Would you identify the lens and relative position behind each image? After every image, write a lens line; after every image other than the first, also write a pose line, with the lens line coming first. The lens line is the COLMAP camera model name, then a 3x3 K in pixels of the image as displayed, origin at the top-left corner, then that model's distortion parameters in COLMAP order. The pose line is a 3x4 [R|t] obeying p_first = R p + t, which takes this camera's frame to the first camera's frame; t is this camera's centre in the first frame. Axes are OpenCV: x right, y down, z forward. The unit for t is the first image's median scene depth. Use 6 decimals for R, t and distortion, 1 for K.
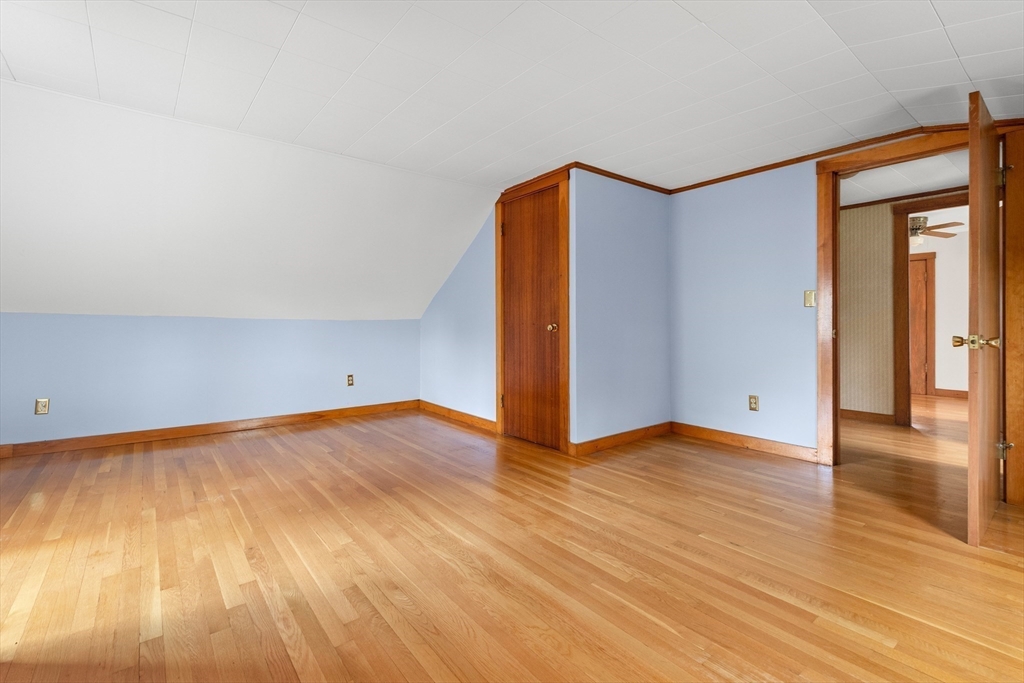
lens RADIAL K [[461.8, 0, 513.4], [0, 461.8, 320.1], [0, 0, 1]] dist [0.012292, 0.000103]
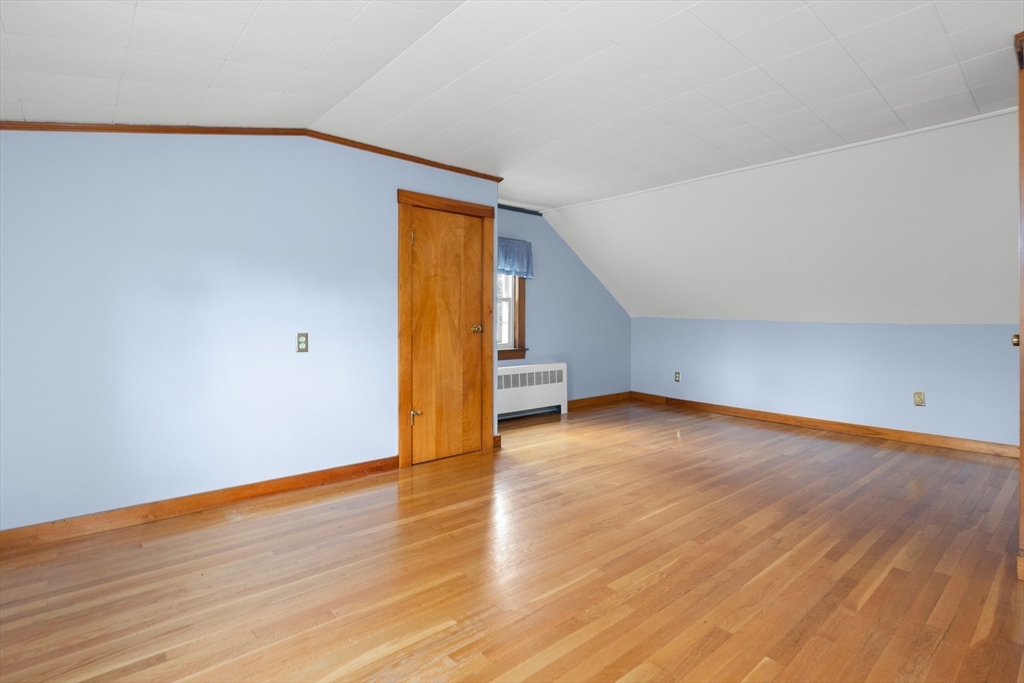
lens RADIAL K [[499.4, 0, 512.9], [0, 499.4, 324.6], [0, 0, 1]] dist [-0.000275, 0.000111]
pose [[0.042936, 0.000435, -0.999078, 1.045567], [-0.004435, 0.999990, 0.000245, 0.015336], [0.999068, 0.004421, 0.042938, 0.619677]]
